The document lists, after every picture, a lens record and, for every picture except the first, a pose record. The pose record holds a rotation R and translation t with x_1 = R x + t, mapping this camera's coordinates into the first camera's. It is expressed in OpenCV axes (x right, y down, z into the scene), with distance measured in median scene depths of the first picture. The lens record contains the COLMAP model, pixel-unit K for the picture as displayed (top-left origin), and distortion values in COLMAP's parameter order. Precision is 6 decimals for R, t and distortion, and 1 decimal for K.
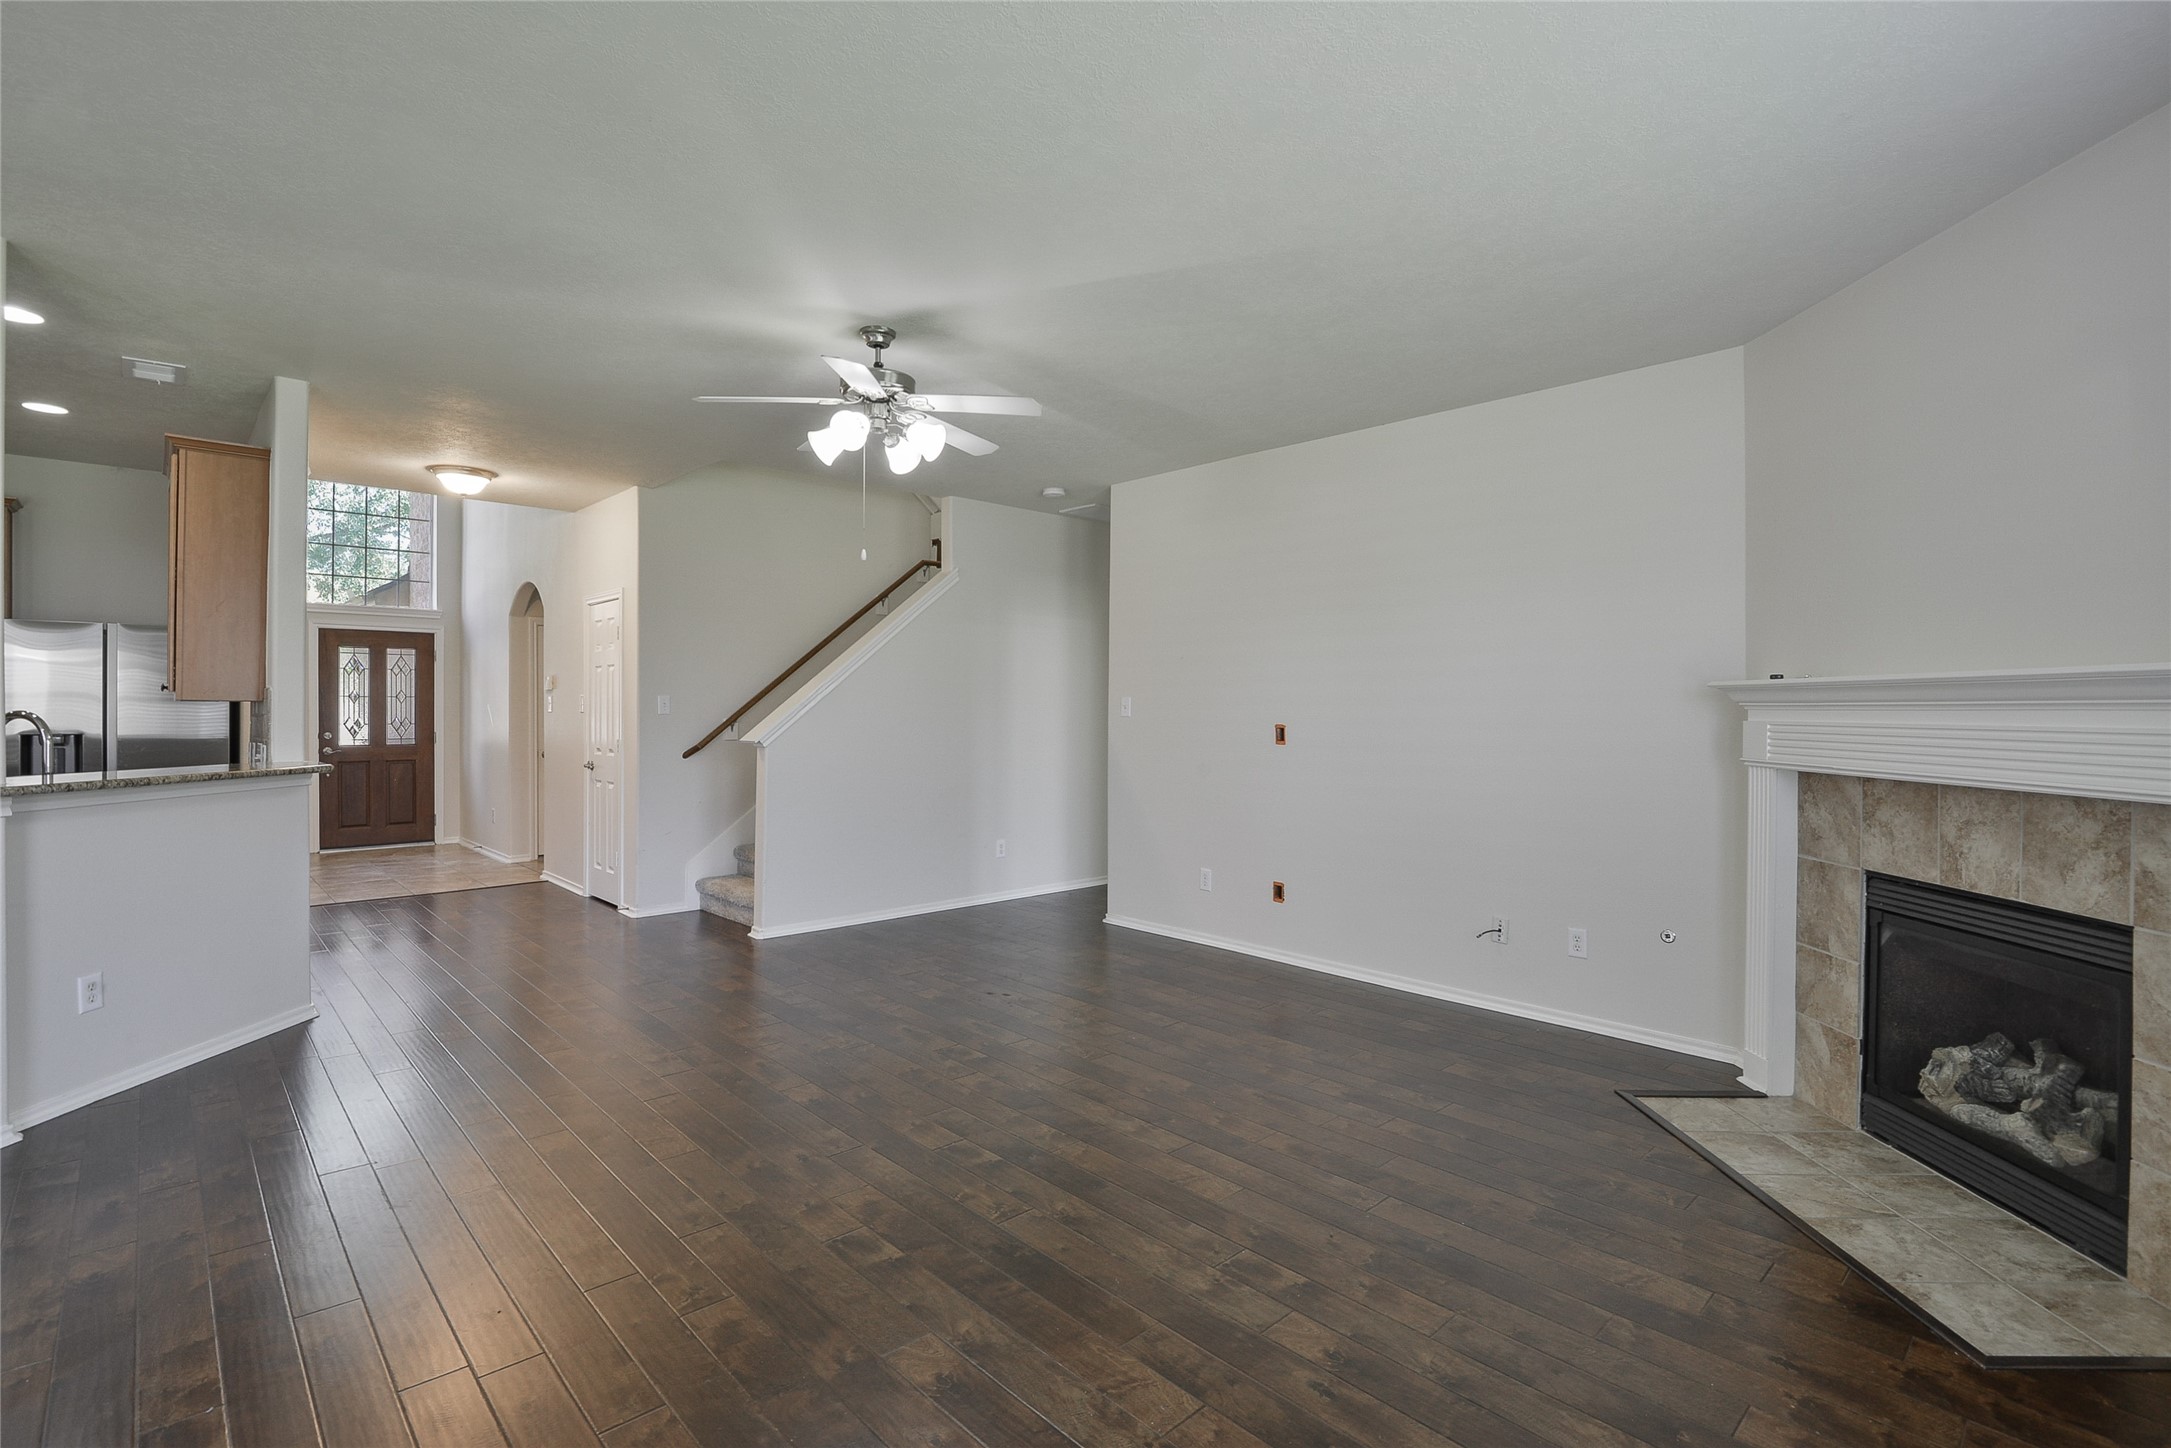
lens RADIAL K [[1005.4, 0, 1080.7], [0, 1005.4, 715.2], [0, 0, 1]] dist [-0.015178, -0.003388]
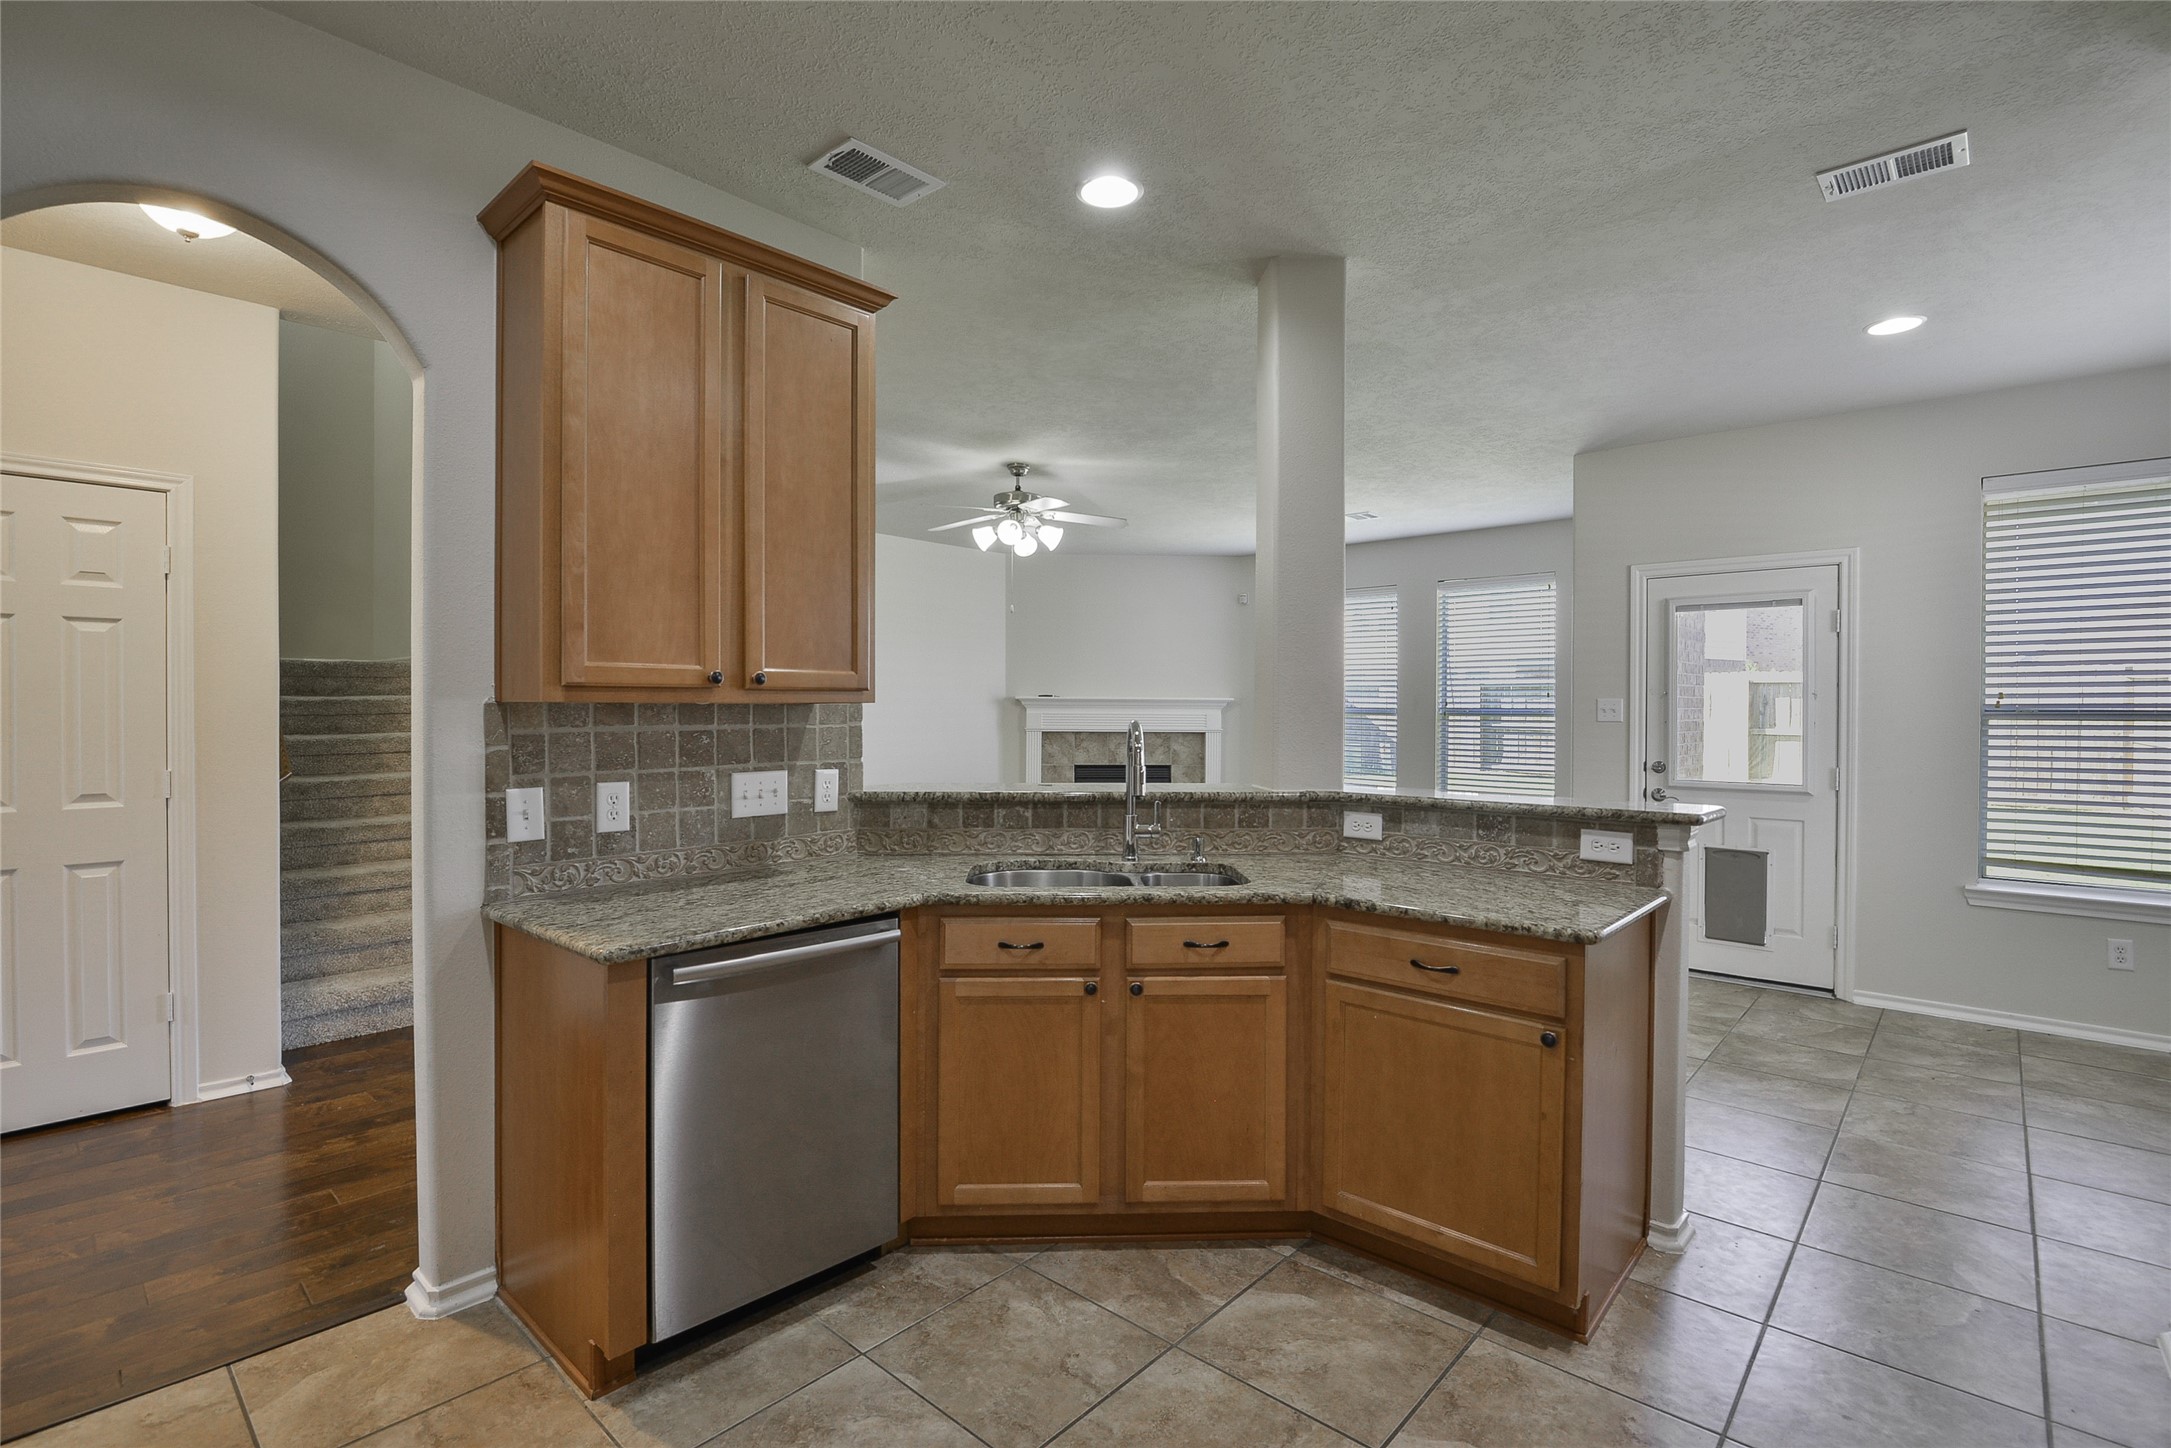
lens RADIAL K [[1005.4, 0, 1076.3], [0, 1005.4, 717.5], [0, 0, 1]] dist [-0.015178, -0.003388]
pose [[-0.069233, -0.014757, 0.997491, -2.023392], [0.000369, 0.999890, 0.014818, -0.020717], [-0.997600, 0.001394, -0.069220, 1.174900]]
